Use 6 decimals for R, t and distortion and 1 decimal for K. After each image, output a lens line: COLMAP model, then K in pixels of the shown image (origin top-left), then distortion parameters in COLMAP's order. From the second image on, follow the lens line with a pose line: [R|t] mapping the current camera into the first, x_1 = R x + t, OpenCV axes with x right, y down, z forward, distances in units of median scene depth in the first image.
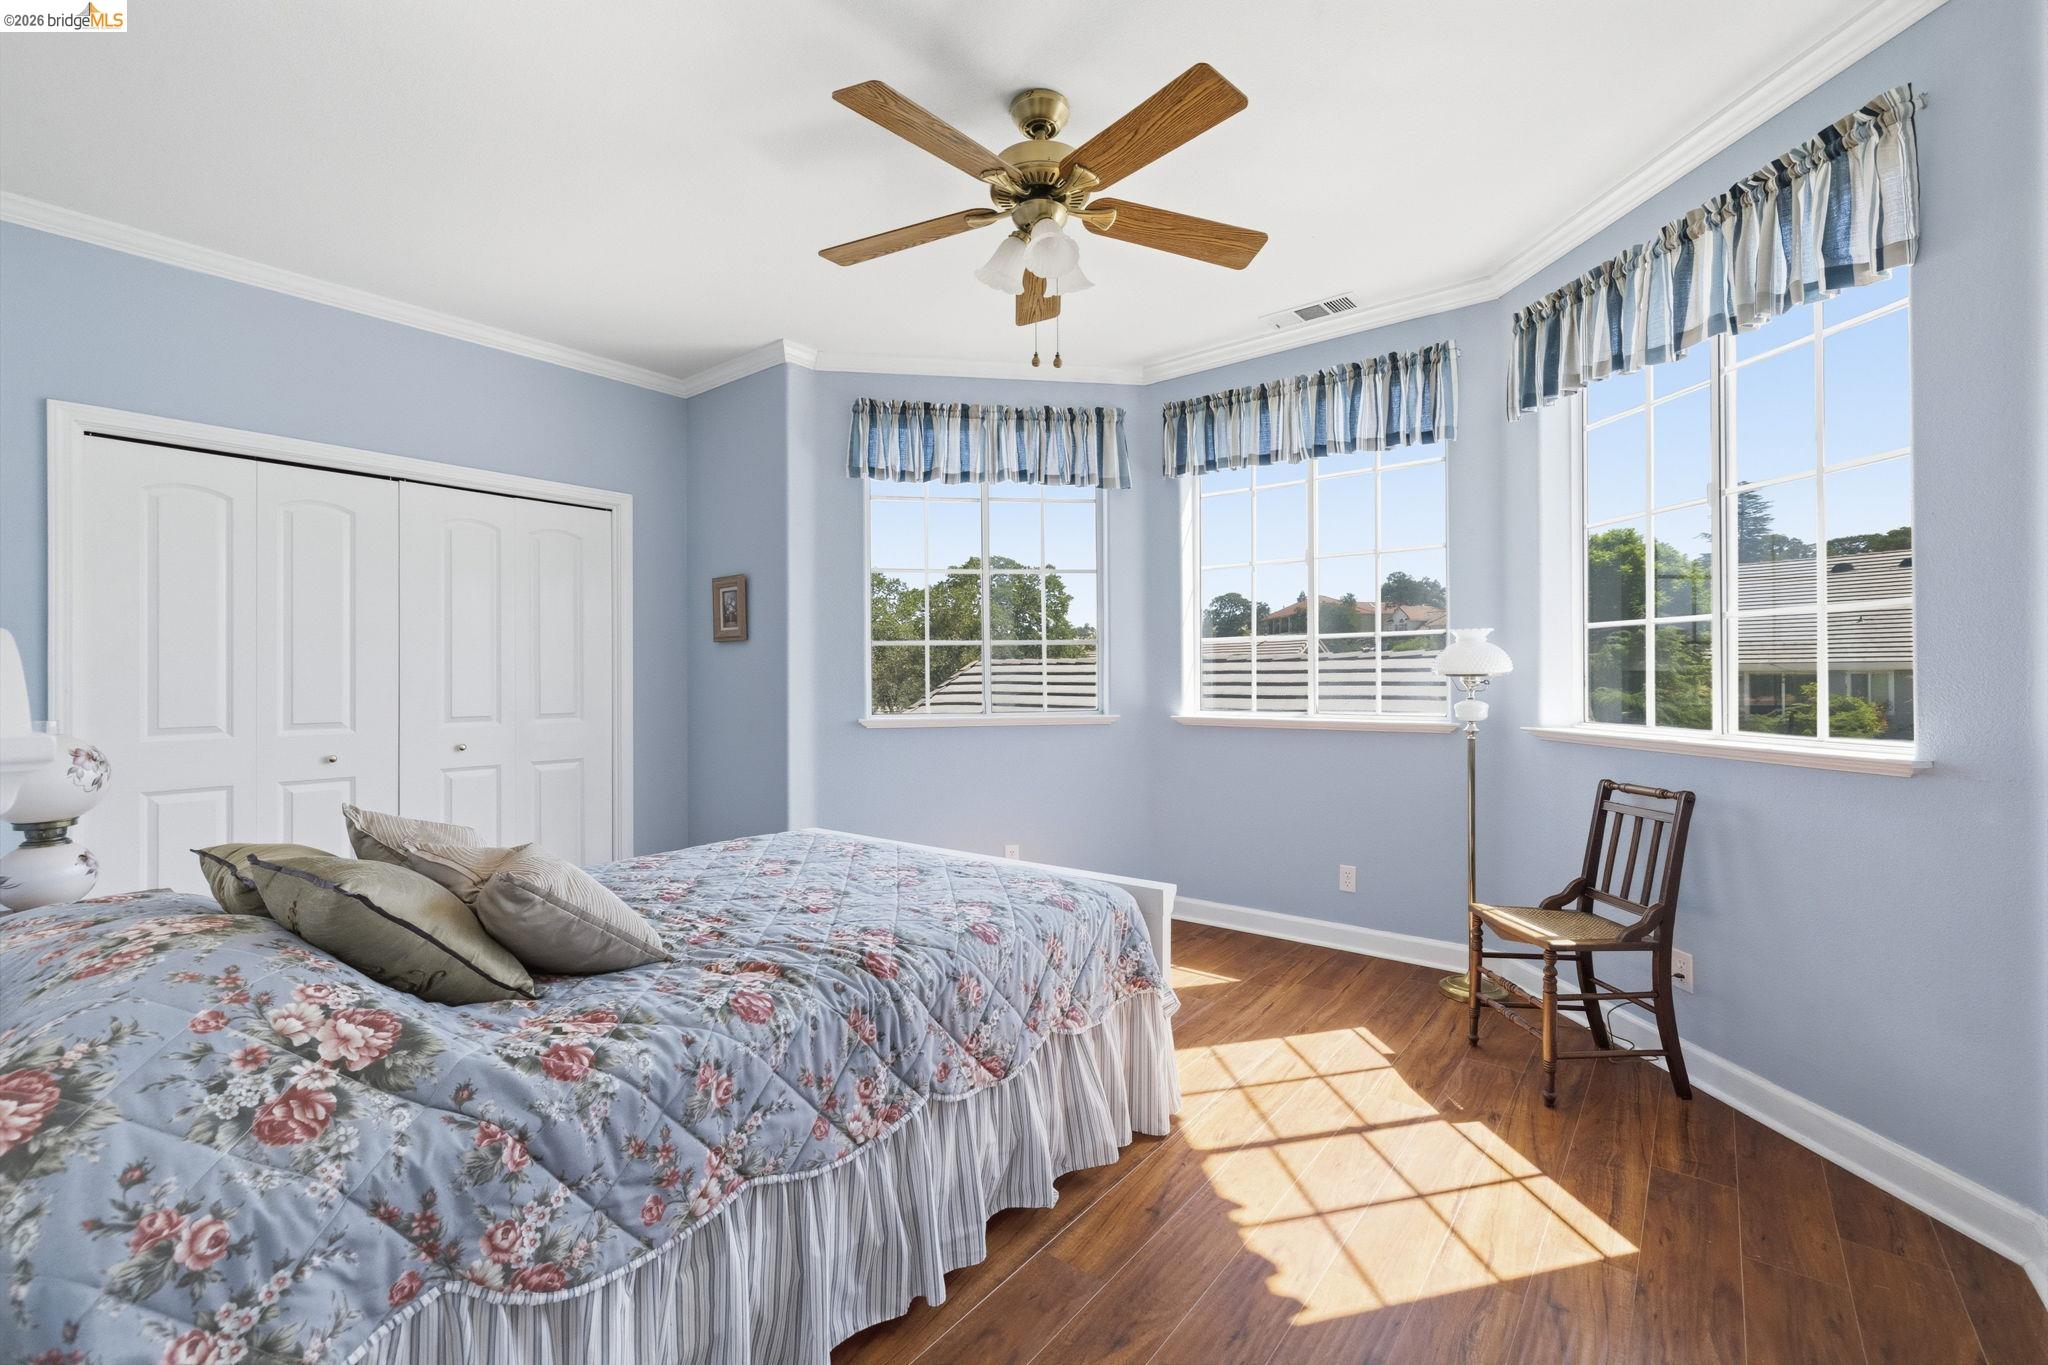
lens RADIAL K [[858.9, 0, 1018.5], [0, 858.9, 675.4], [0, 0, 1]] dist [-0.000718, 0.000327]
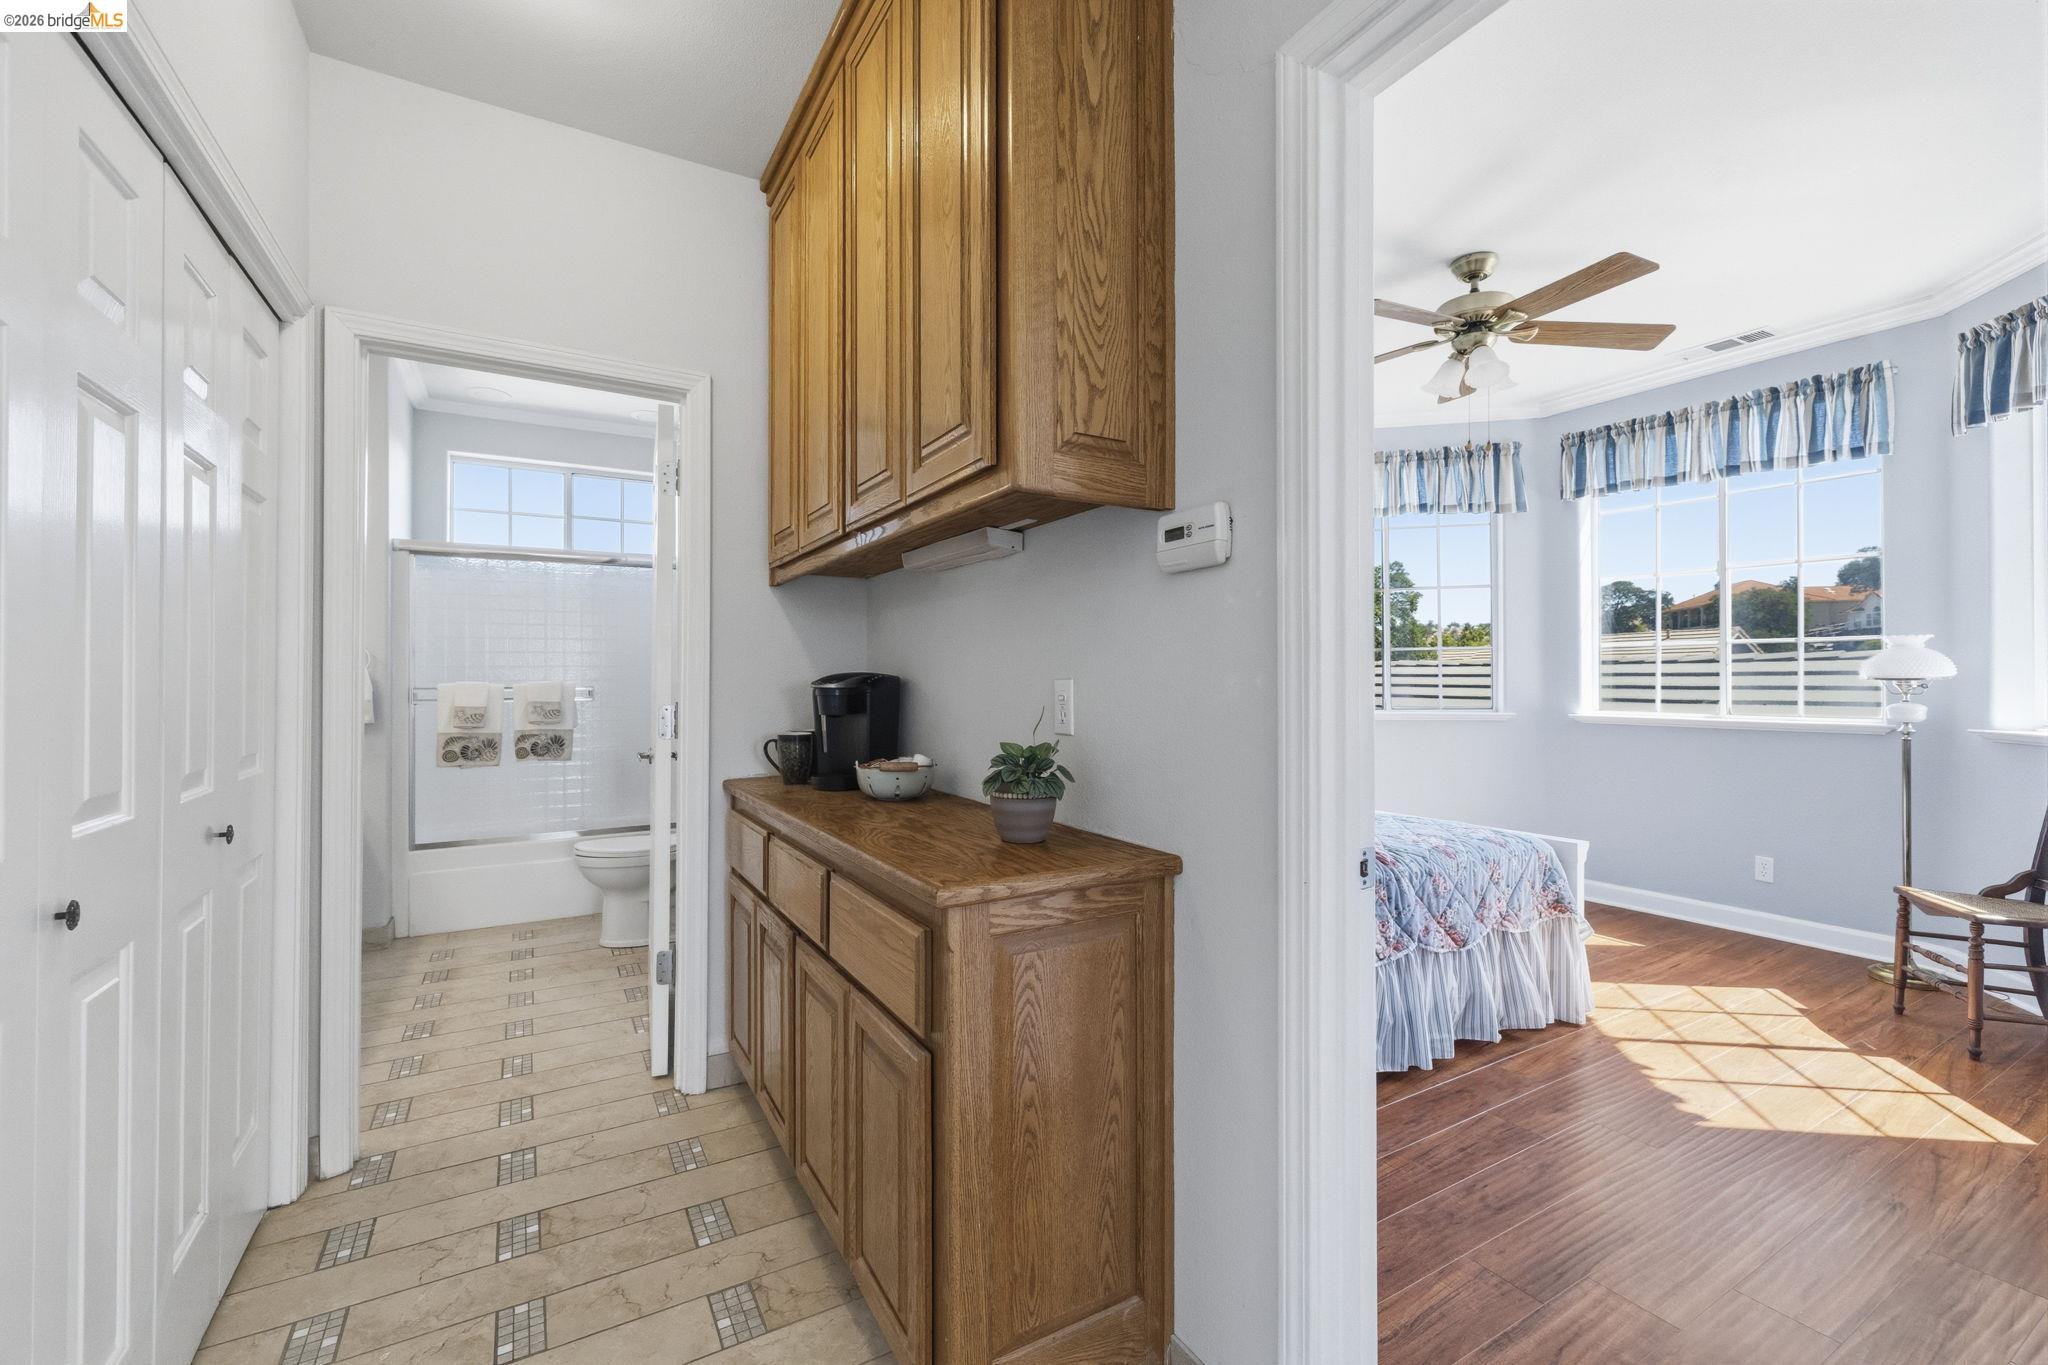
lens RADIAL K [[858.9, 0, 1018.5], [0, 858.9, 675.4], [0, 0, 1]] dist [-0.000718, 0.000327]
pose [[0.933349, 0.001971, -0.358964, -0.119577], [-0.002359, 0.999997, -0.000642, -0.001228], [0.358962, 0.001446, 0.933351, -0.397547]]
